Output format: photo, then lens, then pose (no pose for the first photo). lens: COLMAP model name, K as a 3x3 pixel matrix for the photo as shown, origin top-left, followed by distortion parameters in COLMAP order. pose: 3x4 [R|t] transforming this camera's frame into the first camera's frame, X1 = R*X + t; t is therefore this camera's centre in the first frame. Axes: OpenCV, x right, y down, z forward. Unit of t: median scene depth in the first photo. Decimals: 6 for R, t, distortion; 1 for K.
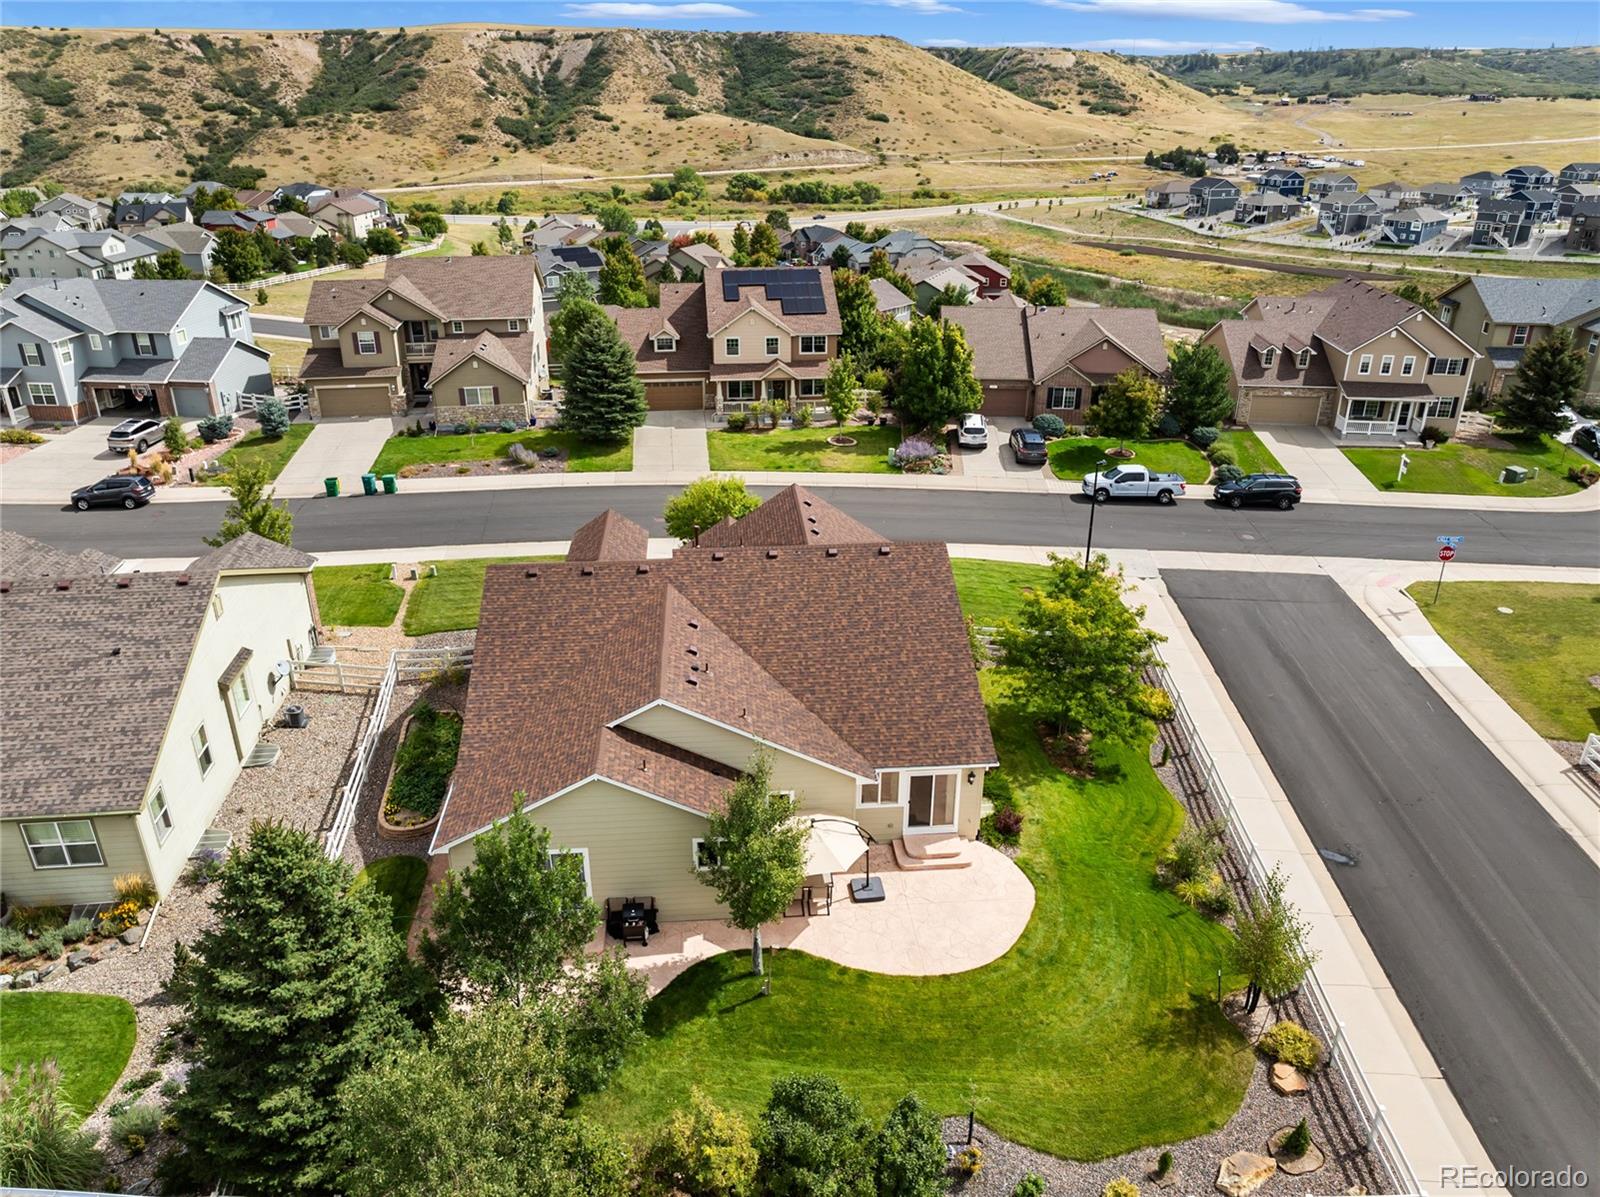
lens RADIAL K [[1115.2, 0, 804.8], [0, 1115.2, 602.4], [0, 0, 1]] dist [-0.062251, 0.030442]
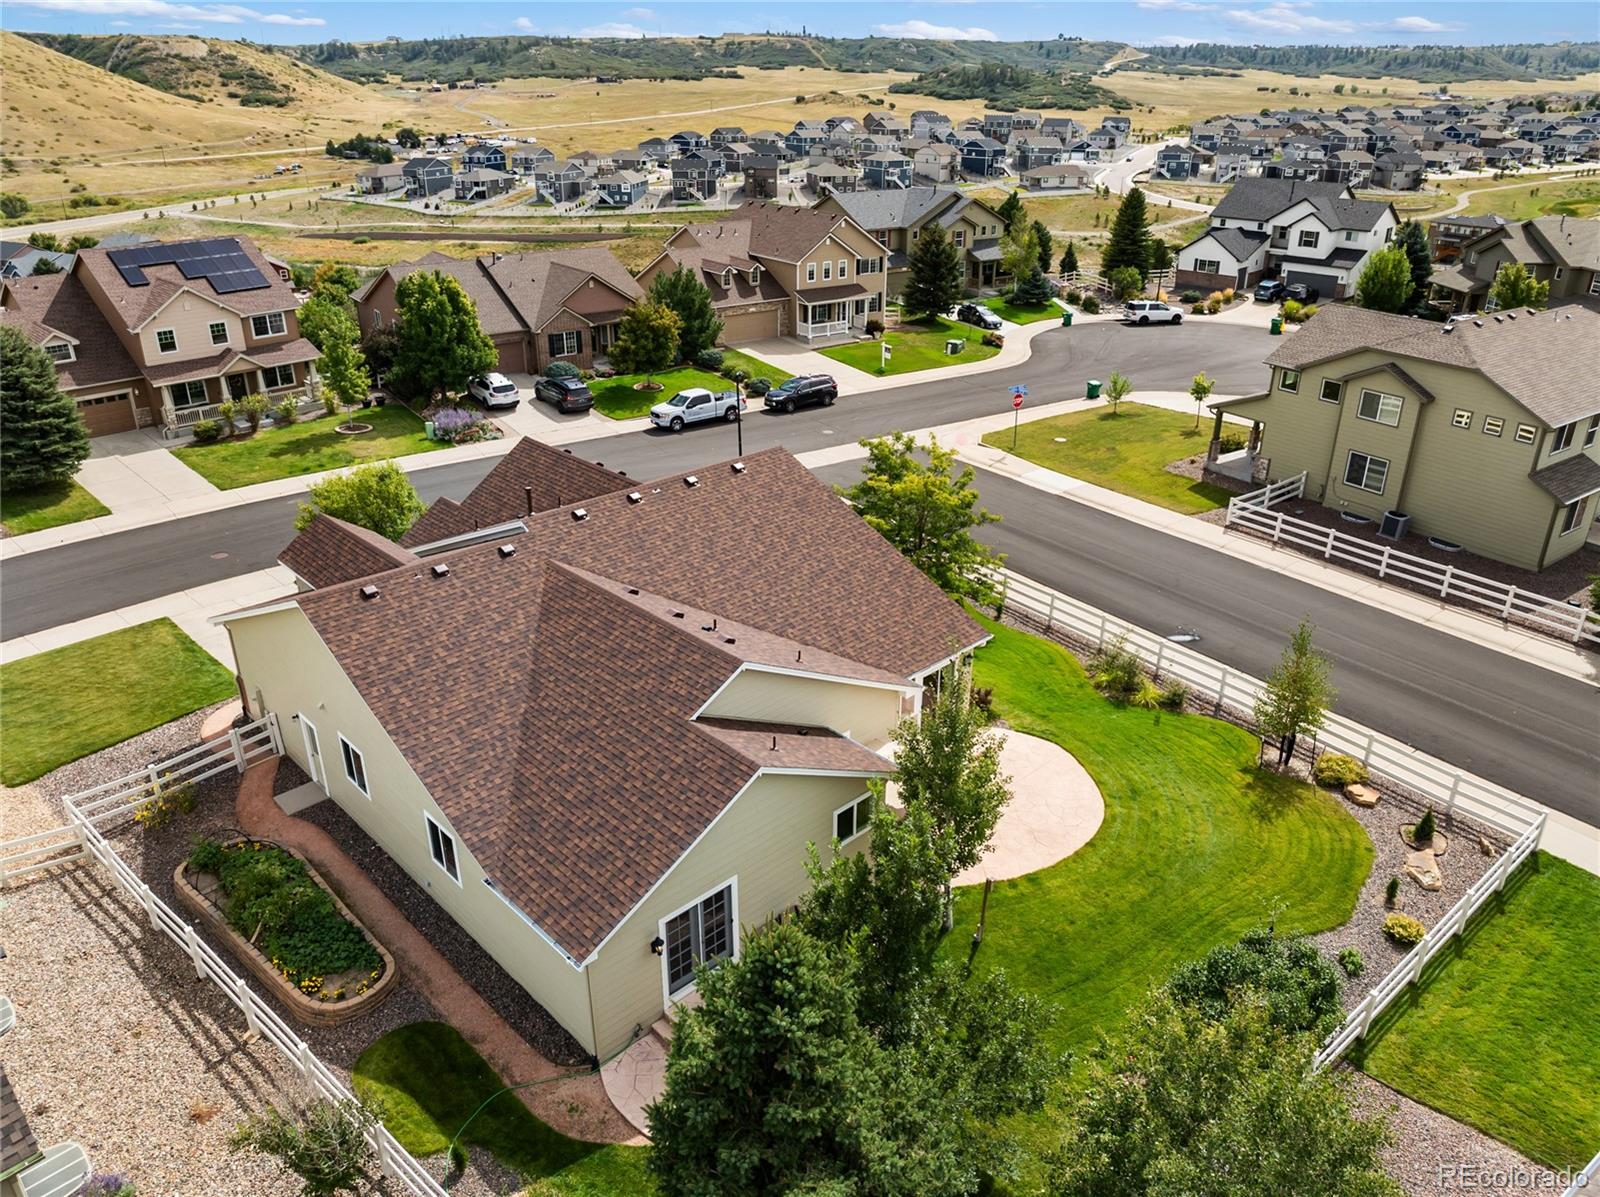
lens RADIAL K [[1120.3, 0, 798.6], [0, 1120.3, 596.6], [0, 0, 1]] dist [-0.058276, 0.027569]
pose [[0.778441, -0.264792, 0.569135, -0.045826], [0.264462, 0.960624, 0.085213, -0.001232], [-0.569289, 0.084181, 0.817817, 0.028355]]
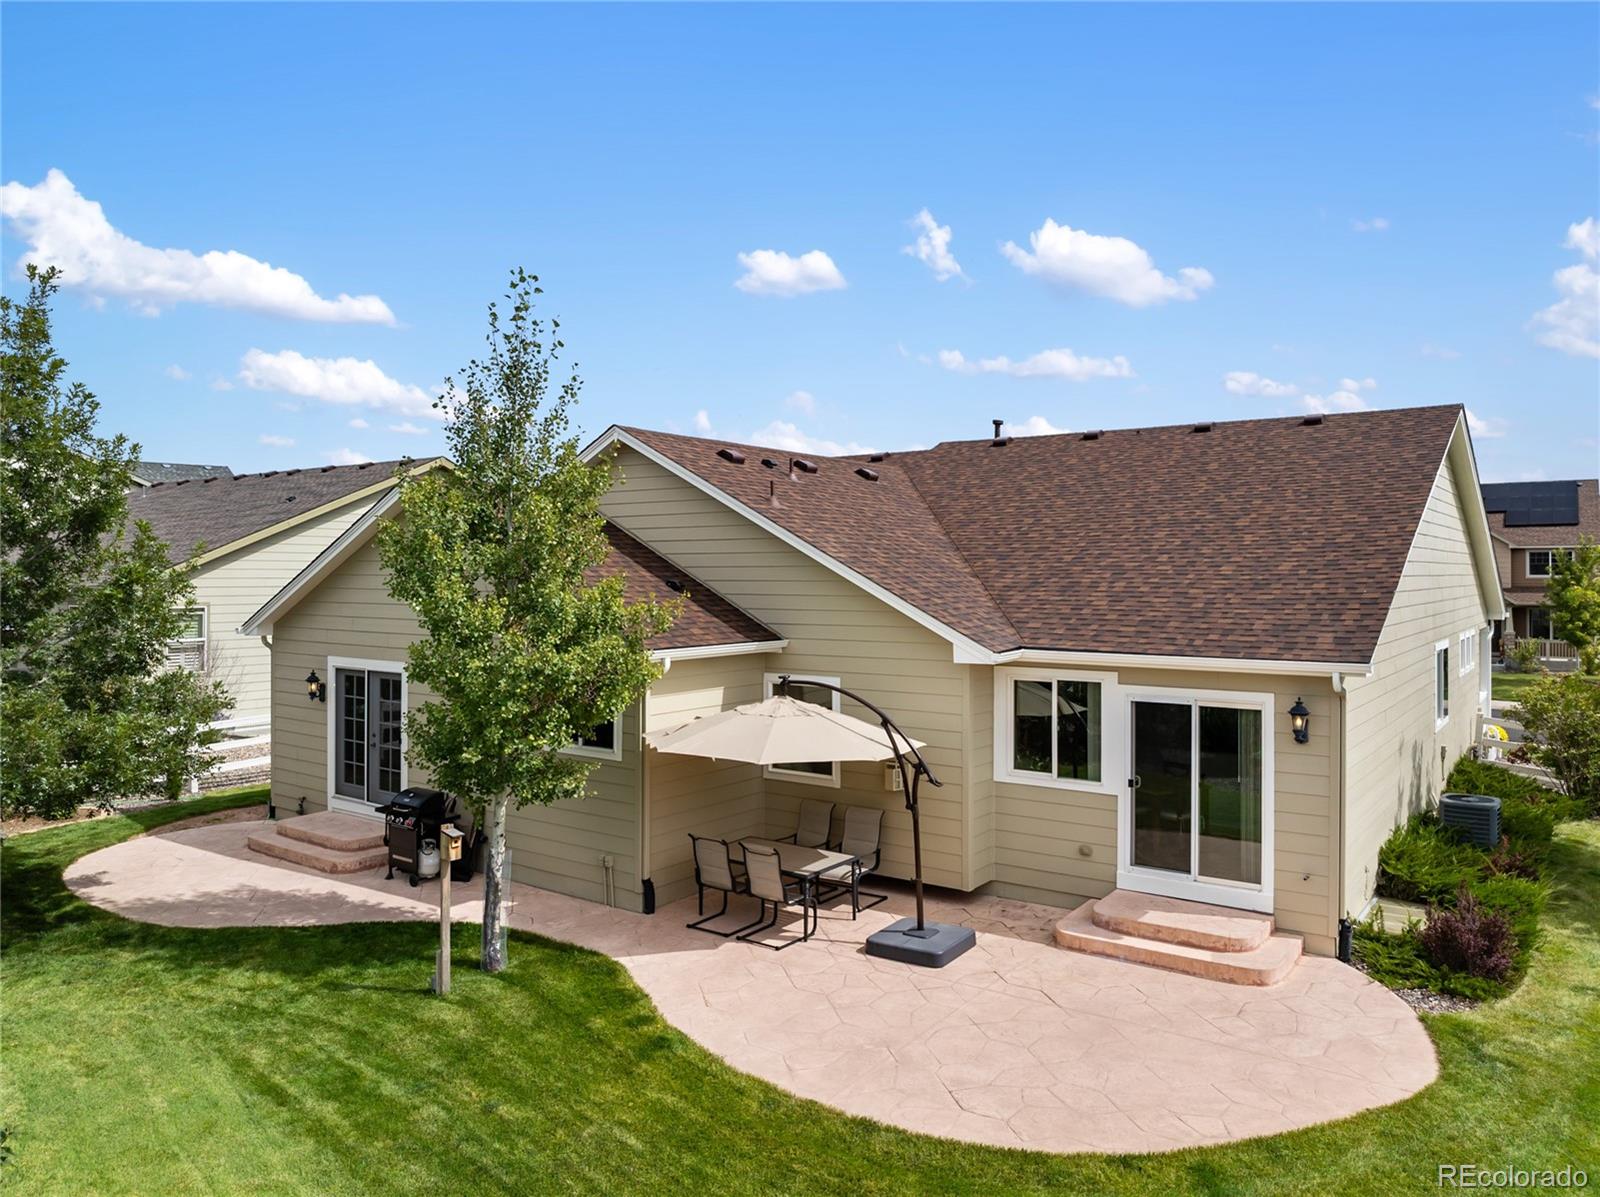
lens RADIAL K [[1130.7, 0, 793.7], [0, 1130.7, 579.6], [0, 0, 1]] dist [-0.009053, -0.060546]
pose [[0.748690, -0.000351, -0.662920, 0.024697], [-0.277921, 0.907711, -0.314359, 0.025461], [0.601850, 0.419597, 0.679497, 0.061504]]
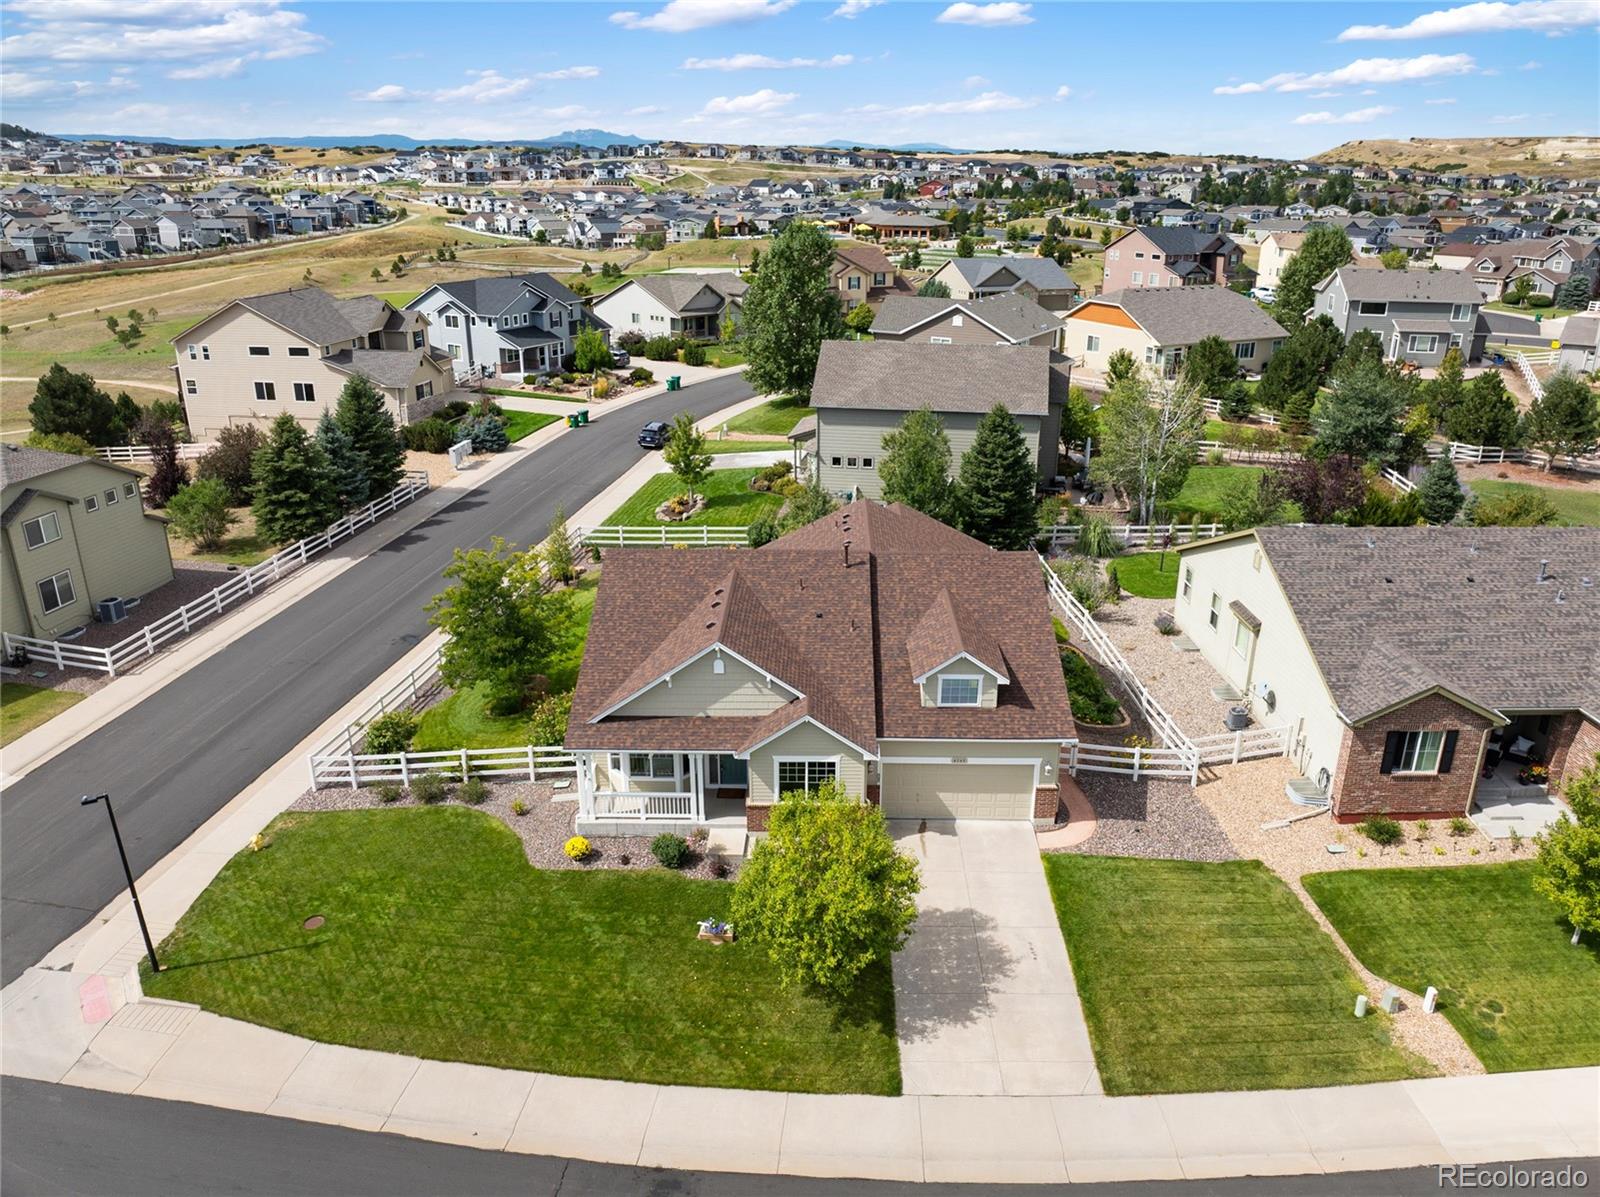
lens RADIAL K [[1120.3, 0, 798.6], [0, 1120.3, 596.6], [0, 0, 1]] dist [-0.058276, 0.027569]
pose [[-0.994084, -0.041305, 0.100452, -0.017575], [0.042802, 0.701041, 0.711836, -0.083676], [-0.099823, 0.711924, -0.695125, 0.191872]]
